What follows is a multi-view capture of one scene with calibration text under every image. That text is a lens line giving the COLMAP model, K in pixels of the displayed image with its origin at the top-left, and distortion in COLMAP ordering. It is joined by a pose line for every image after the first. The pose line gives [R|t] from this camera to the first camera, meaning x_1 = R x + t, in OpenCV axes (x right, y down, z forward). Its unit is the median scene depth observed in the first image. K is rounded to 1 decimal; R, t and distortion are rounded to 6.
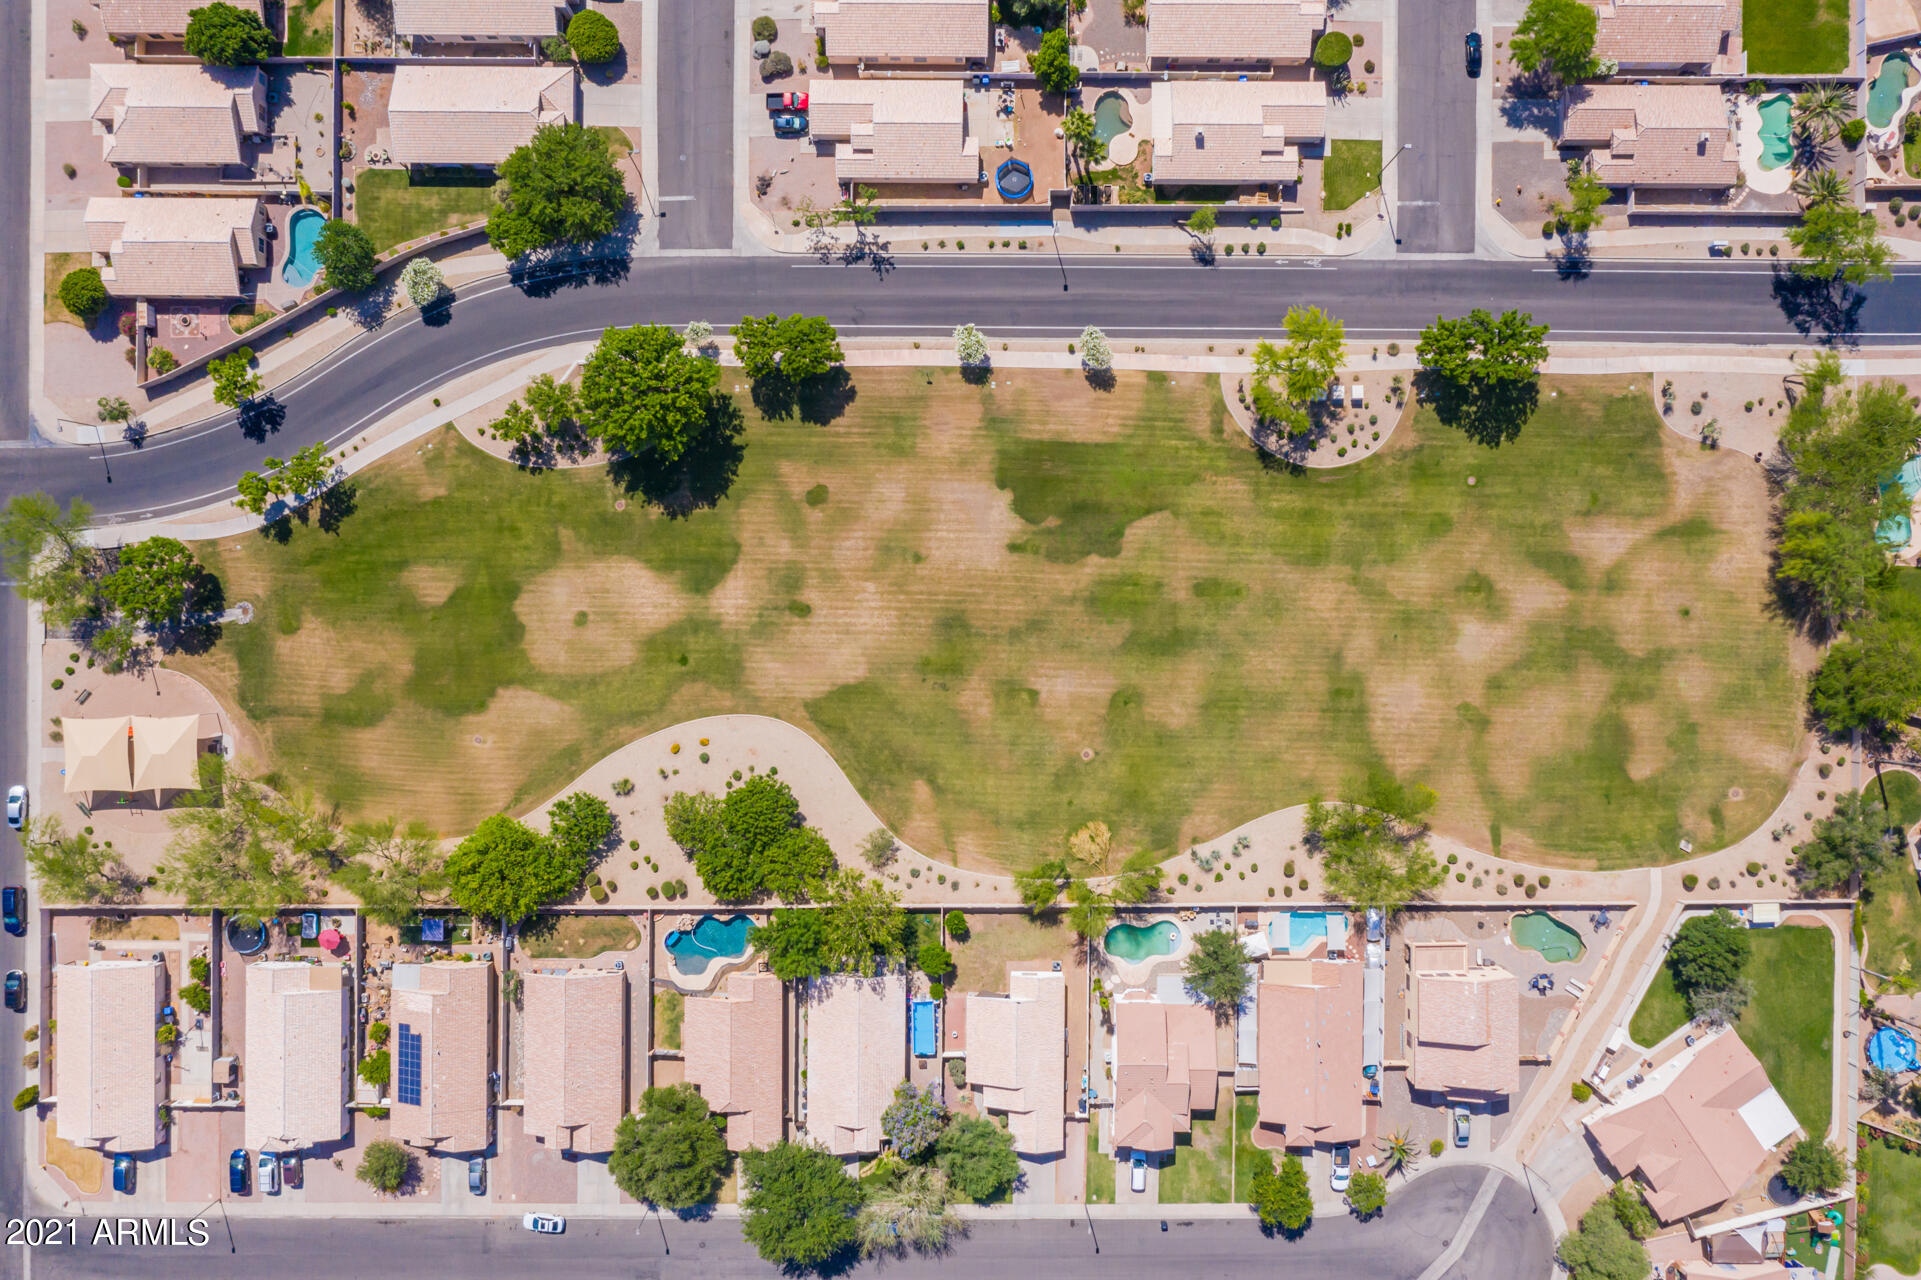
lens RADIAL K [[1513.3, 0, 960.5], [0, 1513.3, 640.0], [0, 0, 1]] dist [-0.015394, 0.000638]
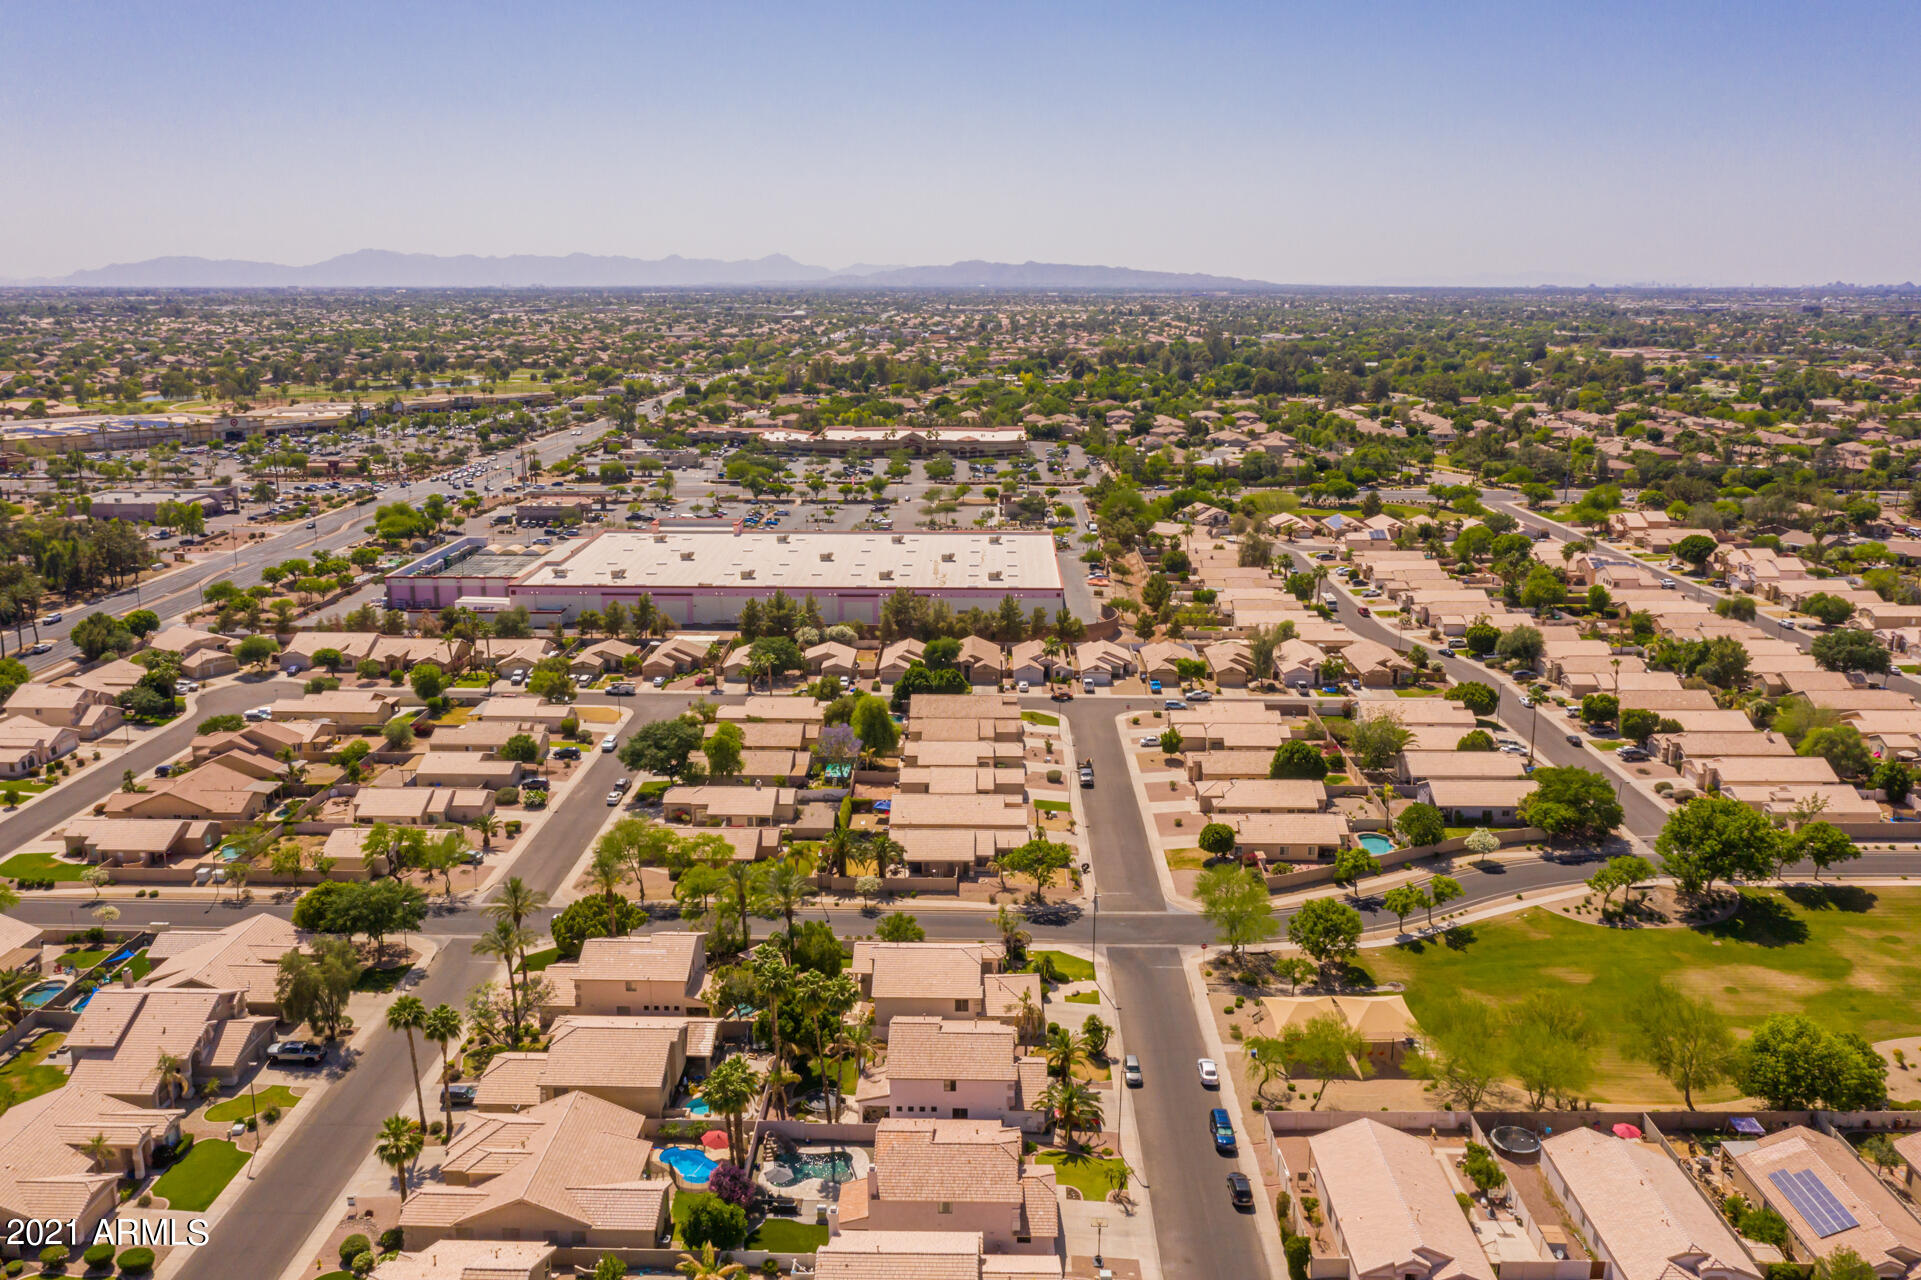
lens RADIAL K [[1513.3, 0, 960.5], [0, 1513.3, 640.0], [0, 0, 1]] dist [-0.015394, 0.000638]
pose [[0.999925, 0.000070, -0.012267, -0.760756], [-0.011960, 0.227989, -0.973590, 0.929947], [0.002729, 0.973664, 0.227973, 0.540931]]
